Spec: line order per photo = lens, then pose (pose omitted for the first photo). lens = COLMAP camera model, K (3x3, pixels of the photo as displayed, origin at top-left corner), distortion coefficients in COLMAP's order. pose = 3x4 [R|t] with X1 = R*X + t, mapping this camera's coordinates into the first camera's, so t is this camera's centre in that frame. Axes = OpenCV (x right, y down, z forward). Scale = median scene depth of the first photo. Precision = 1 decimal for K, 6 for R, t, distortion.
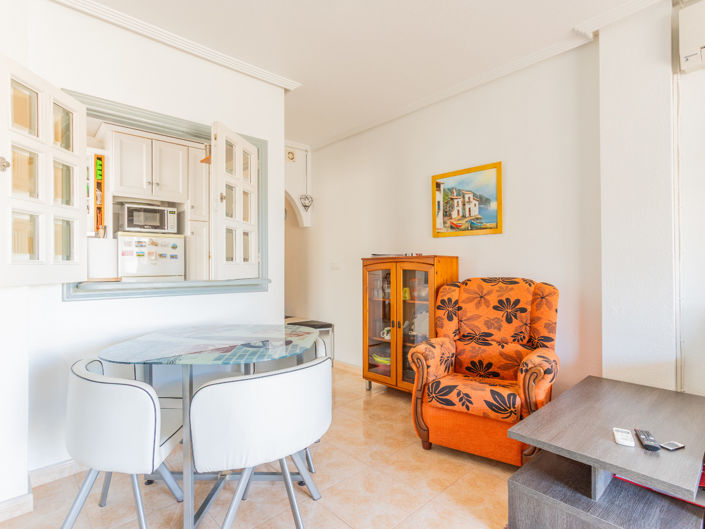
lens RADIAL K [[372.0, 0, 352.5], [0, 372.0, 264.5], [0, 0, 1]] dist [-0.040324, 0.027907]
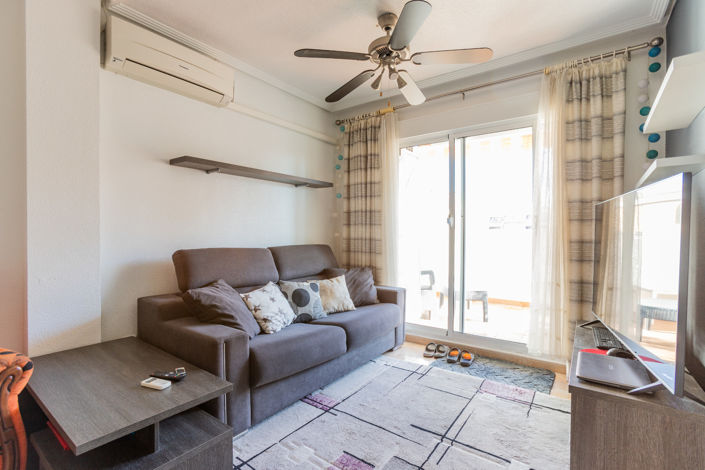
lens RADIAL K [[335.6, 0, 352.5], [0, 335.6, 235.0], [0, 0, 1]] dist [-0.026487, 0.000459]
pose [[-0.192434, -0.003280, 0.981305, -0.212475], [-0.013320, 0.999911, 0.000730, -0.001910], [-0.981220, -0.012931, -0.192460, 0.329062]]
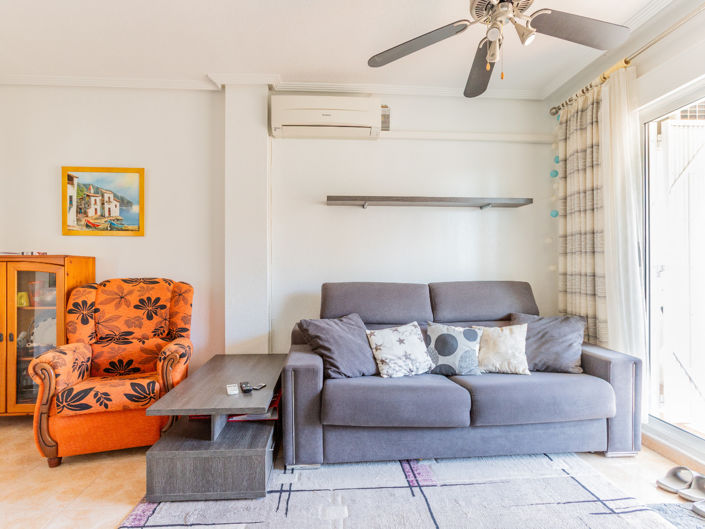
lens RADIAL K [[372.0, 0, 352.5], [0, 372.0, 264.5], [0, 0, 1]] dist [-0.040324, 0.027907]
pose [[0.627271, 0.007362, 0.778766, -0.042945], [-0.007373, 0.999967, -0.003514, -0.004293], [-0.778766, -0.003538, 0.627304, -0.133272]]
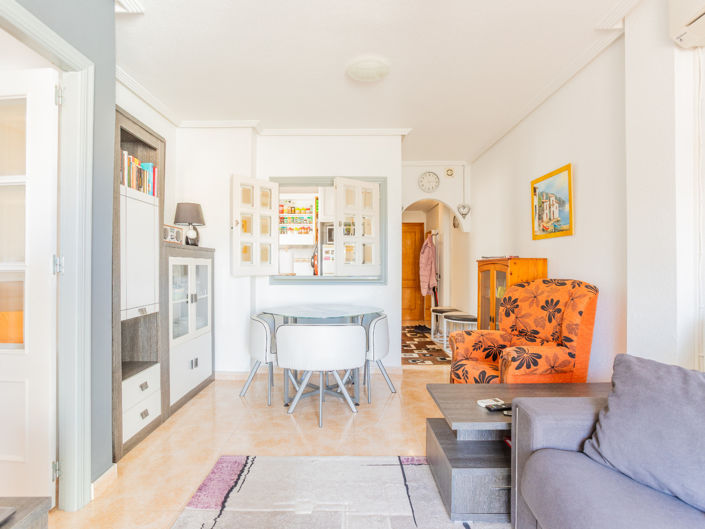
lens RADIAL K [[382.4, 0, 352.5], [0, 382.4, 264.5], [0, 0, 1]] dist [-0.001796, -0.000372]
pose [[0.745657, -0.000867, -0.666330, 0.695766], [0.001286, 0.999999, 0.000138, -0.006577], [0.666329, -0.000960, 0.745657, -0.174269]]
